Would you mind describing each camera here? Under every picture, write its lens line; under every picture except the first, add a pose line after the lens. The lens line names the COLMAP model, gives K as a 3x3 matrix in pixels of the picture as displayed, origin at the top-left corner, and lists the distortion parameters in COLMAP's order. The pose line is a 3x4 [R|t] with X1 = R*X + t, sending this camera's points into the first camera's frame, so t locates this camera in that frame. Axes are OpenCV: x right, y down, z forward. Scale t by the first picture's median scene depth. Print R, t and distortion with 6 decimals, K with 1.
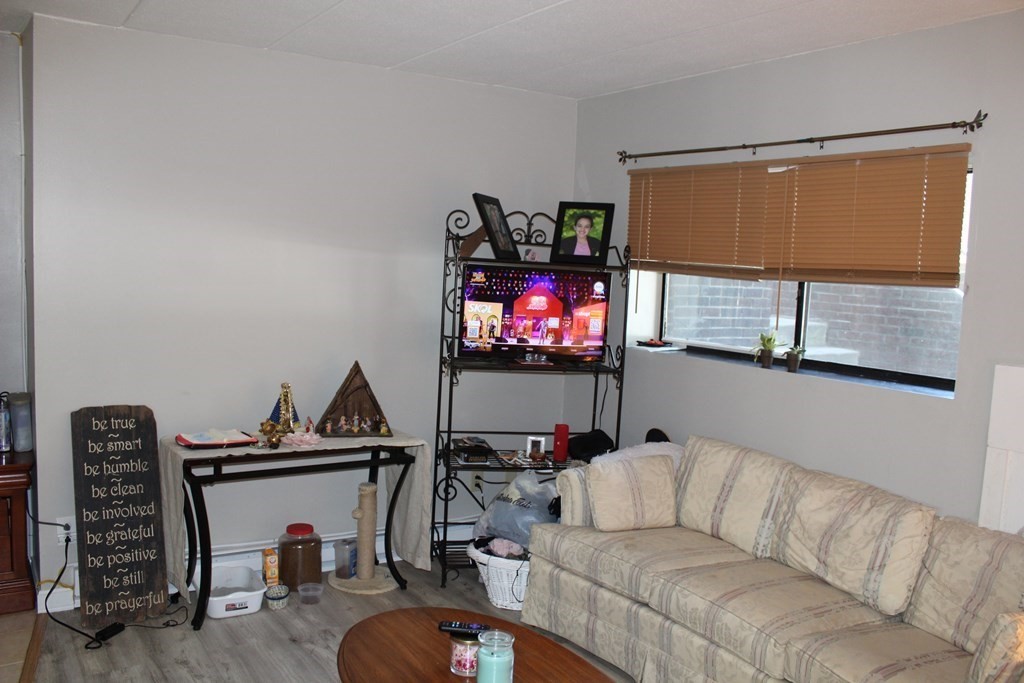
lens RADIAL K [[848.9, 0, 504.4], [0, 848.9, 347.7], [0, 0, 1]] dist [-0.168427, 0.152546]
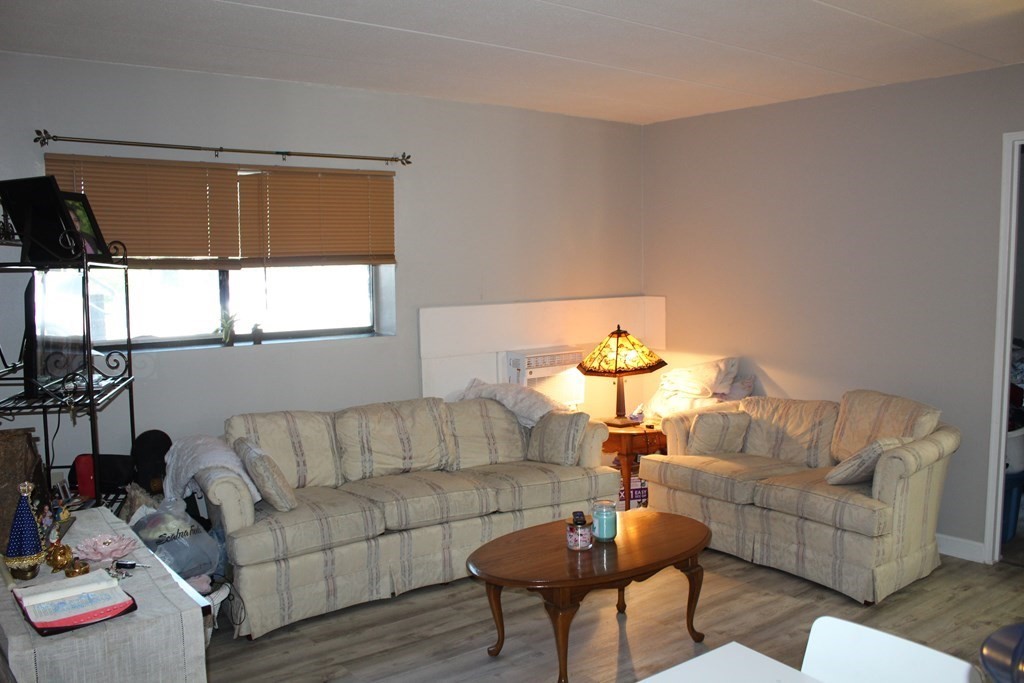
lens RADIAL K [[848.9, 0, 504.4], [0, 848.9, 347.7], [0, 0, 1]] dist [-0.168427, 0.152546]
pose [[-0.054872, -0.138380, 0.988858, -0.905187], [0.109422, 0.983552, 0.143709, -0.105662], [-0.992480, 0.116088, -0.038828, 0.739464]]
